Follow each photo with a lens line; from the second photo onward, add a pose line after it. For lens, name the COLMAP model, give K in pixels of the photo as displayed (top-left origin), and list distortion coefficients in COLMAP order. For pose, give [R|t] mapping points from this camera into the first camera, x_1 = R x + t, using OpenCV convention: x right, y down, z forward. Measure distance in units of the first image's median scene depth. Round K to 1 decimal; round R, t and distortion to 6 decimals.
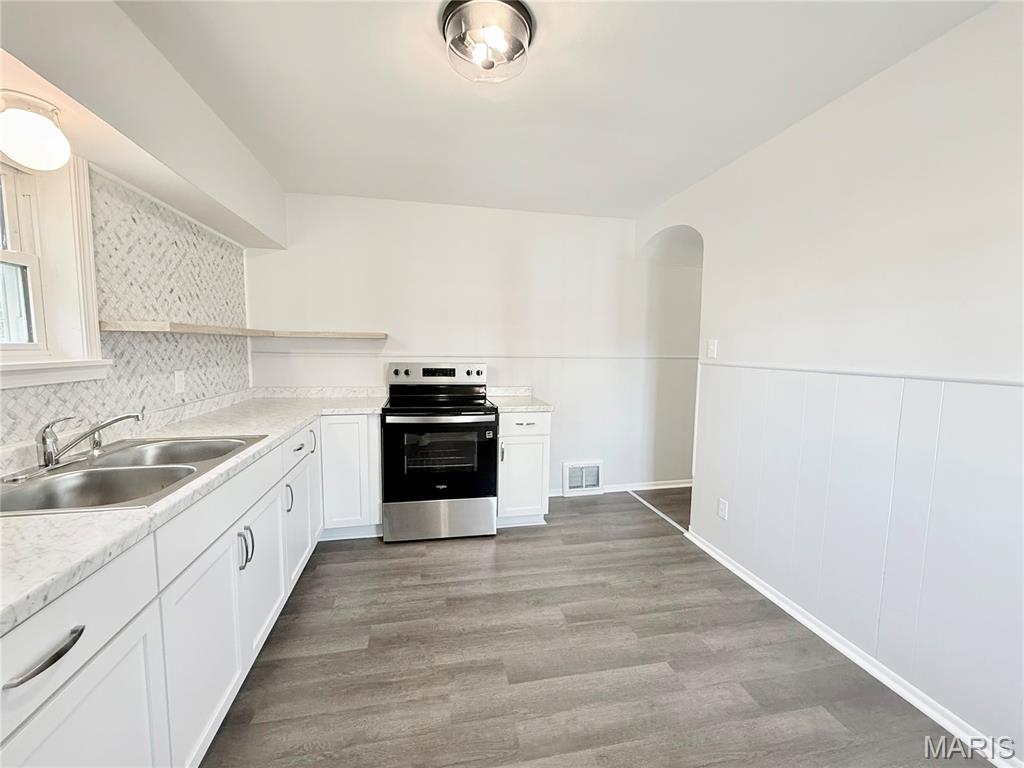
lens RADIAL K [[409.6, 0, 509.9], [0, 409.6, 382.8], [0, 0, 1]] dist [0.000851, 0.000220]
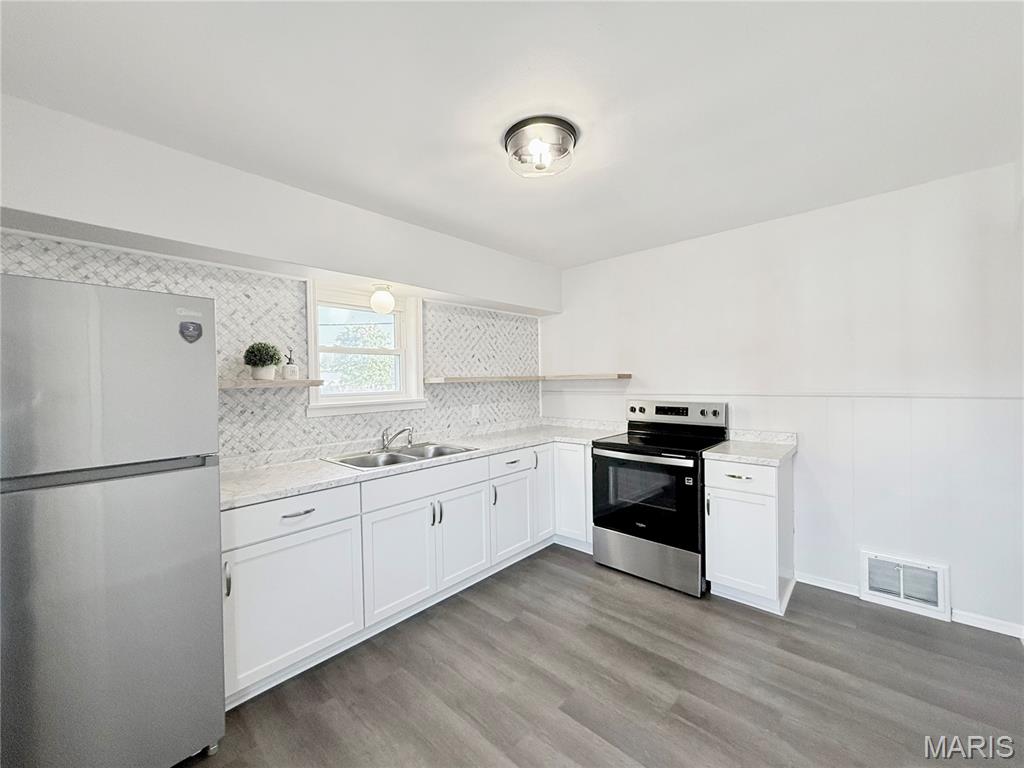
lens RADIAL K [[407.7, 0, 510.1], [0, 407.7, 385.4], [0, 0, 1]] dist [0.000612, 0.000475]
pose [[0.580031, -0.012919, -0.814492, 0.568561], [-0.045380, 0.997809, -0.048143, -0.031612], [0.813329, 0.064886, 0.578174, 0.164627]]
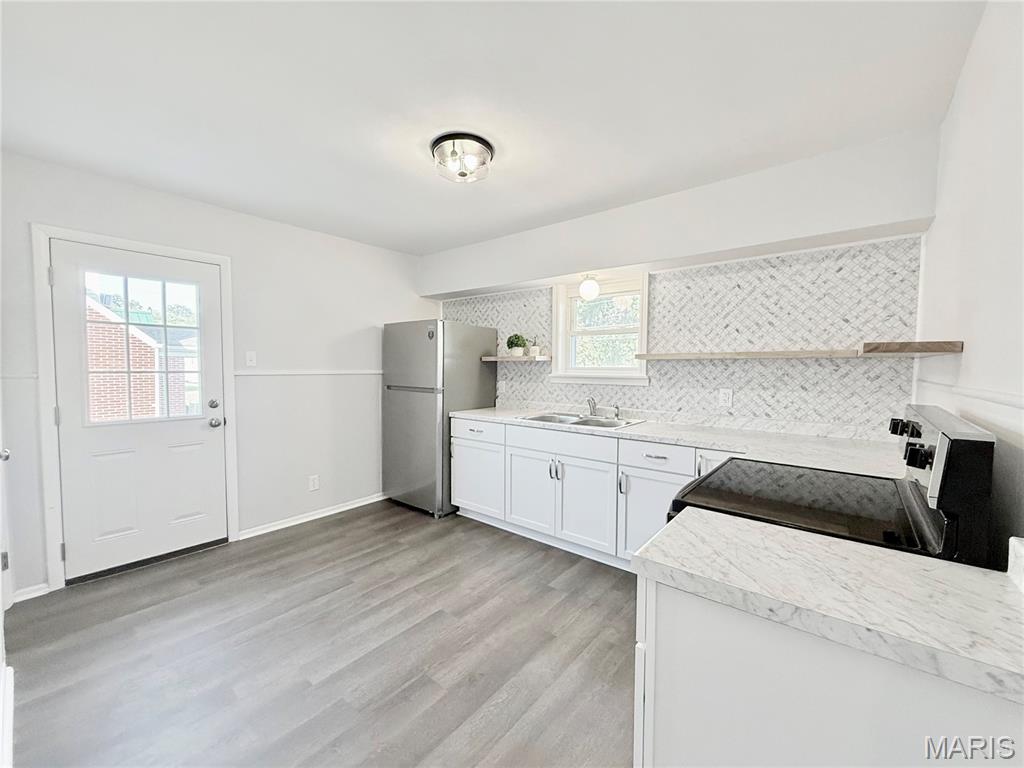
lens RADIAL K [[407.7, 0, 510.1], [0, 407.7, 385.4], [0, 0, 1]] dist [0.000612, 0.000475]
pose [[-0.780724, 0.014356, -0.624711, 0.470986], [-0.069647, 0.991508, 0.109826, -0.125992], [0.620982, 0.129253, -0.773094, 1.496022]]
